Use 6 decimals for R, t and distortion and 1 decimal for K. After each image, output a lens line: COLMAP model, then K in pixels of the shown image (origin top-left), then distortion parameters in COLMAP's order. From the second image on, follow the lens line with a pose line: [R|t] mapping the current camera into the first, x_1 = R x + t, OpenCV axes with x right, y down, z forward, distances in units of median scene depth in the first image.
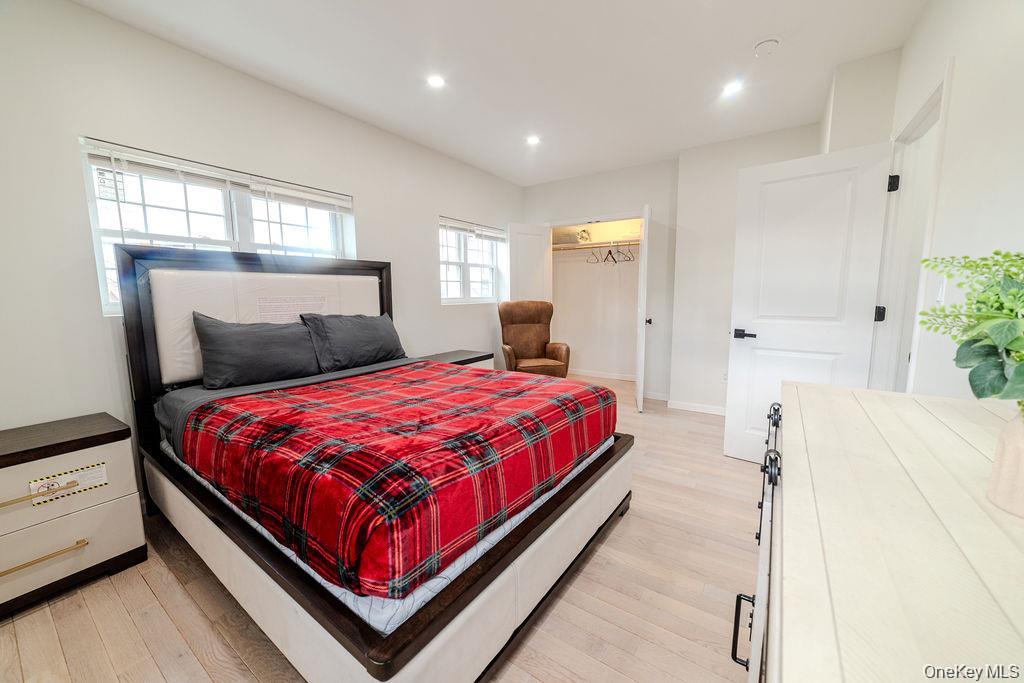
lens RADIAL K [[386.9, 0, 506.4], [0, 386.9, 340.9], [0, 0, 1]] dist [-0.000338, 0.000021]
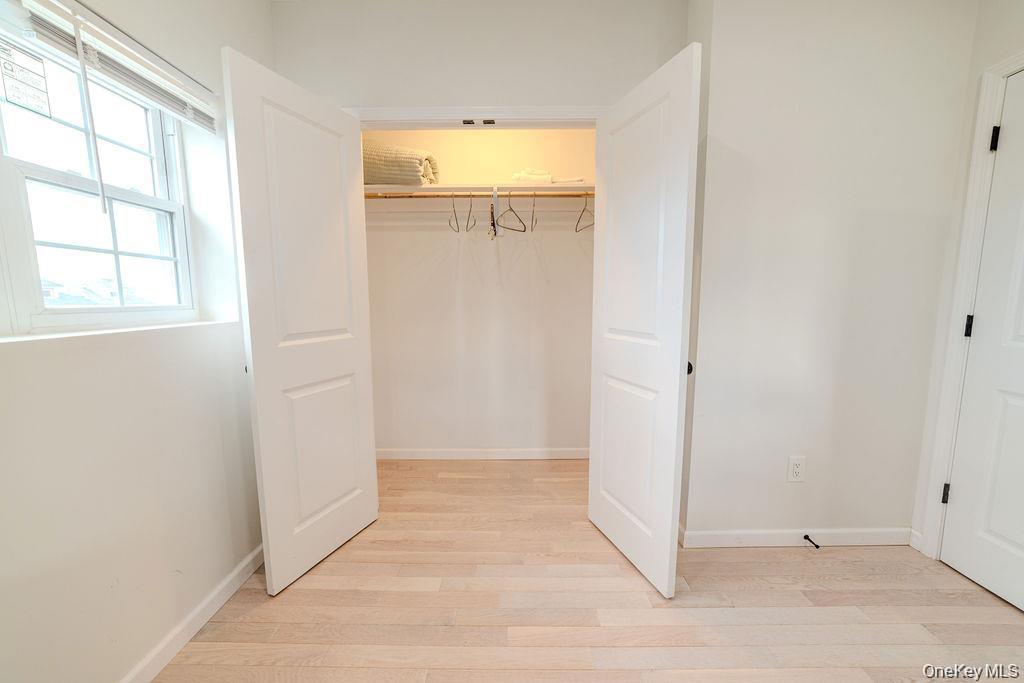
lens RADIAL K [[386.9, 0, 506.4], [0, 386.9, 340.9], [0, 0, 1]] dist [-0.000338, 0.000021]
pose [[0.816344, -0.060805, 0.574357, -0.000803], [0.065466, 0.997775, 0.012582, -0.075037], [-0.573844, 0.027330, 0.818509, 0.610089]]
